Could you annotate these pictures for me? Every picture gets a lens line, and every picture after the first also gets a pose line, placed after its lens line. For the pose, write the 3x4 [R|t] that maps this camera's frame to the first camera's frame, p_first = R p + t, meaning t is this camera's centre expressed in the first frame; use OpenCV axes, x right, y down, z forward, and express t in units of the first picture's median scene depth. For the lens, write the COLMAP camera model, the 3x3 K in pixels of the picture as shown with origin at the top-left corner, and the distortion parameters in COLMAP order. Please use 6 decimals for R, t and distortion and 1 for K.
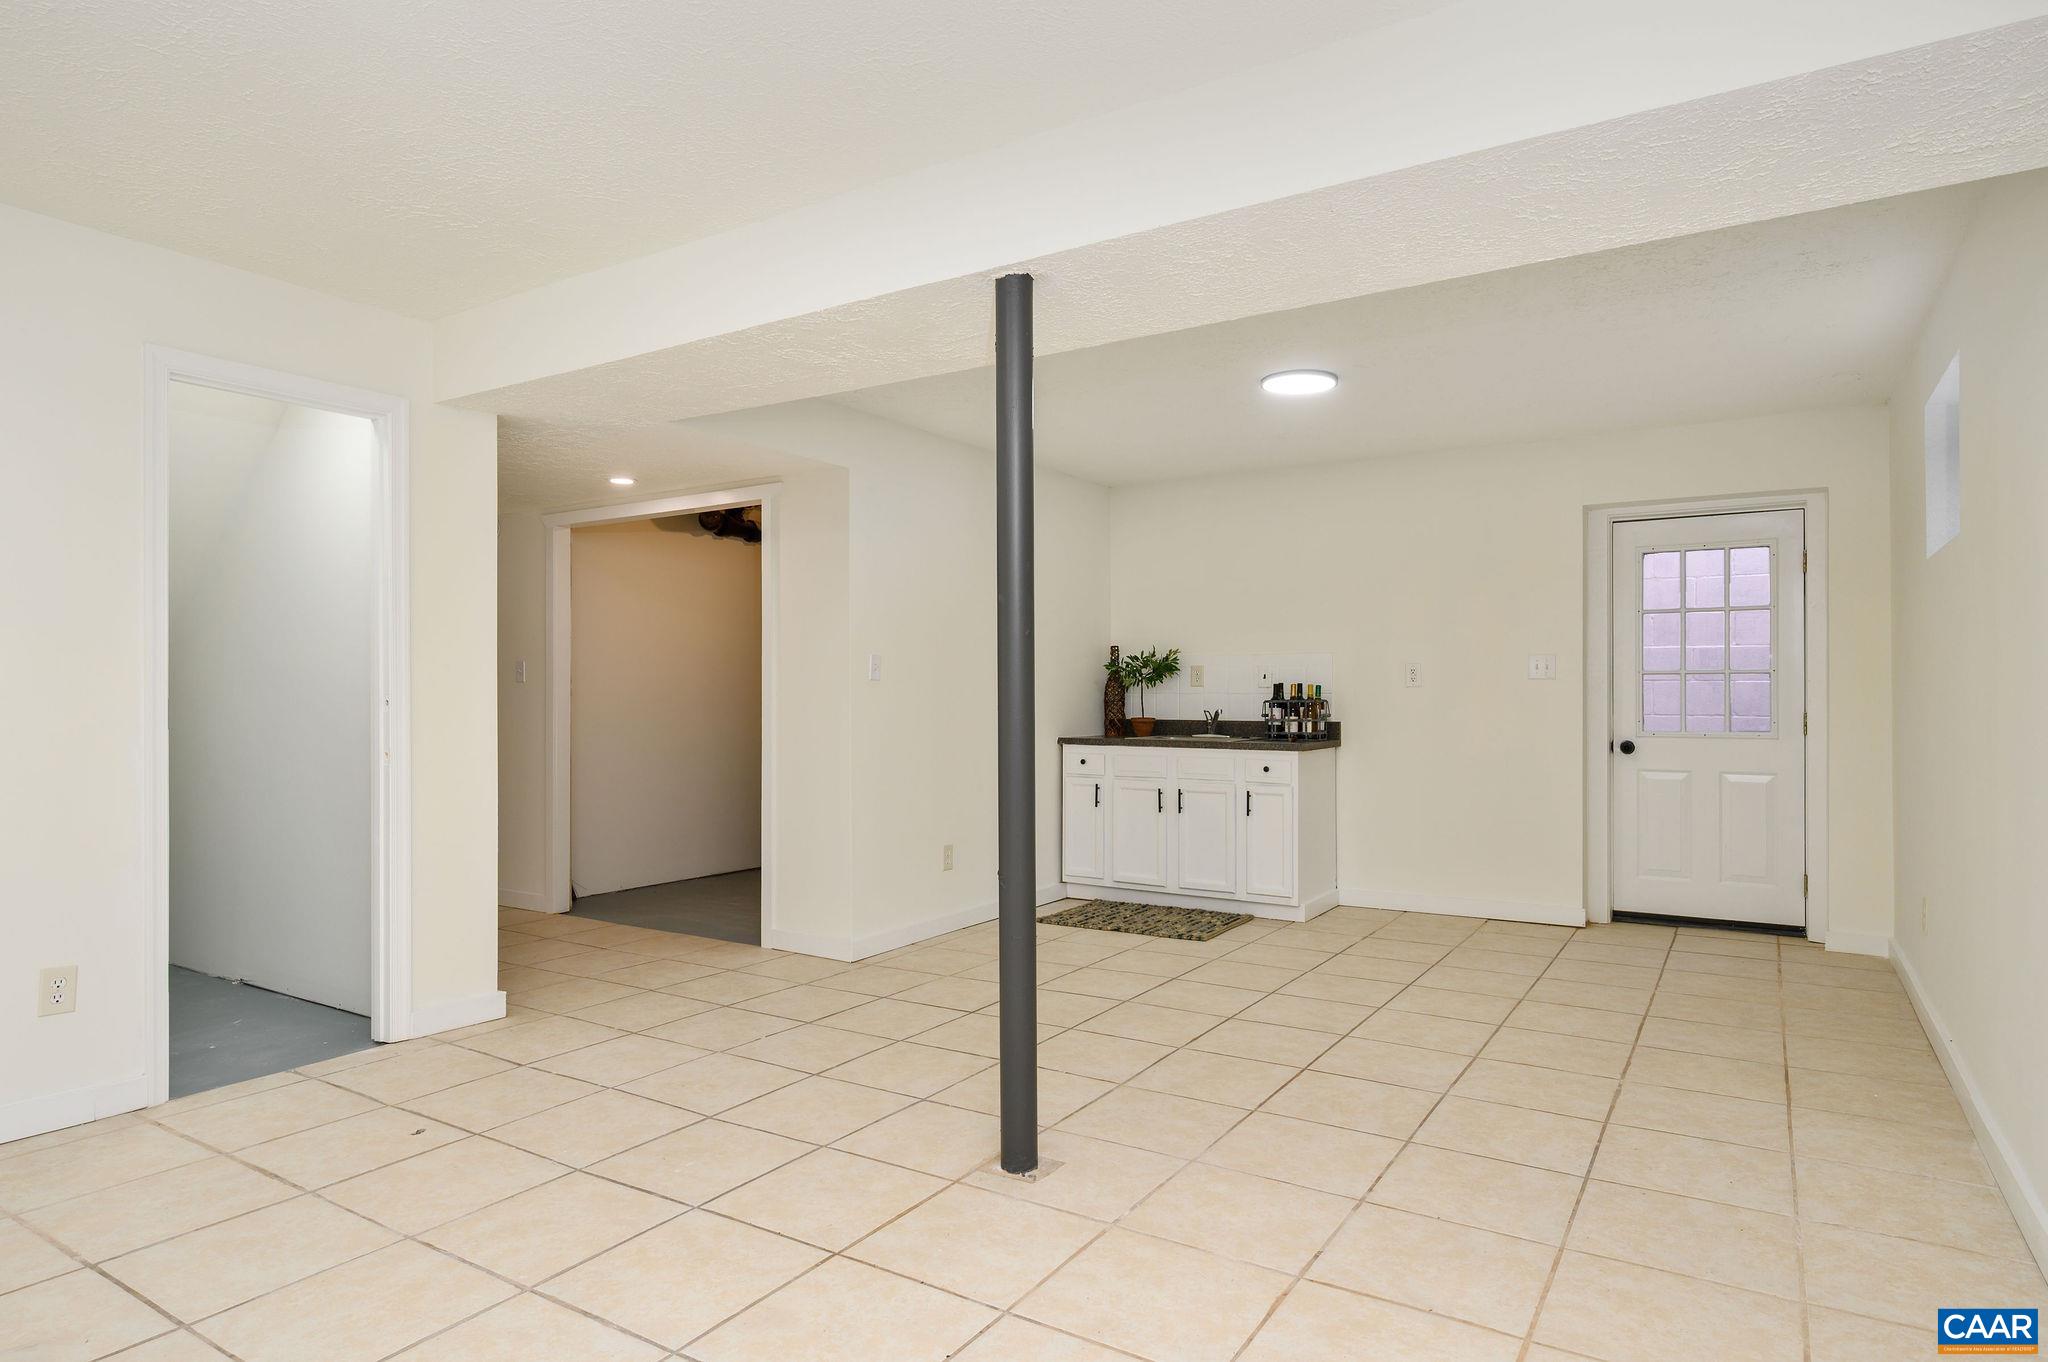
lens RADIAL K [[1159.9, 0, 1024.5], [0, 1159.9, 677.6], [0, 0, 1]] dist [-0.007287, -0.001156]
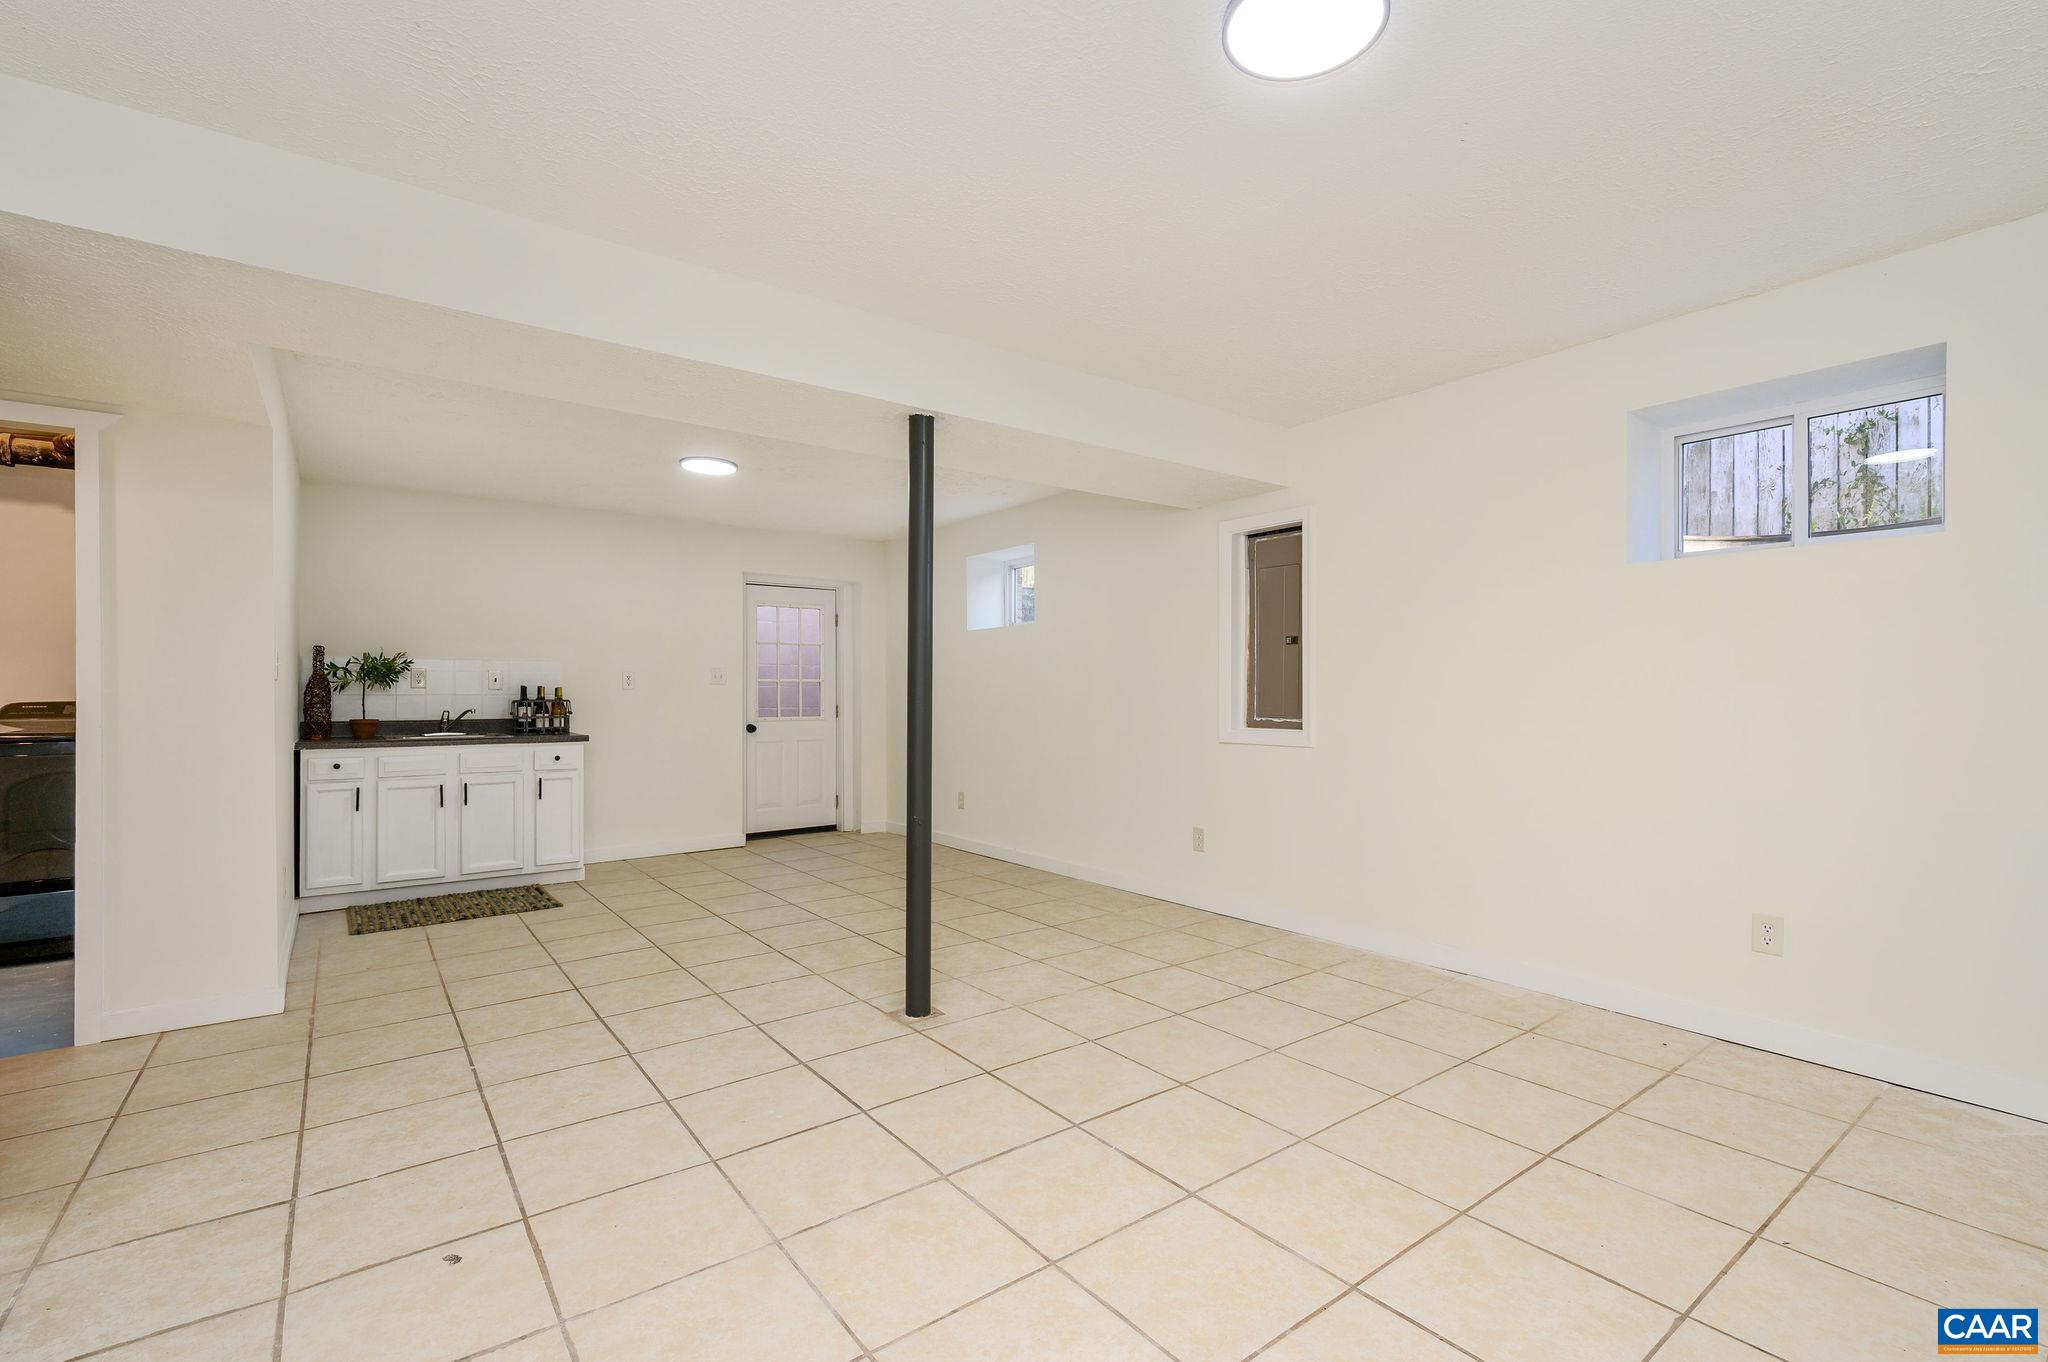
lens RADIAL K [[912.0, 0, 1025.7], [0, 912.0, 691.7], [0, 0, 1]] dist [-0.000611, 0.000144]
pose [[0.350410, -0.000439, 0.936596, -0.497512], [-0.011813, 0.999918, 0.004888, 0.000242], [-0.936522, -0.012777, 0.350376, 0.218557]]
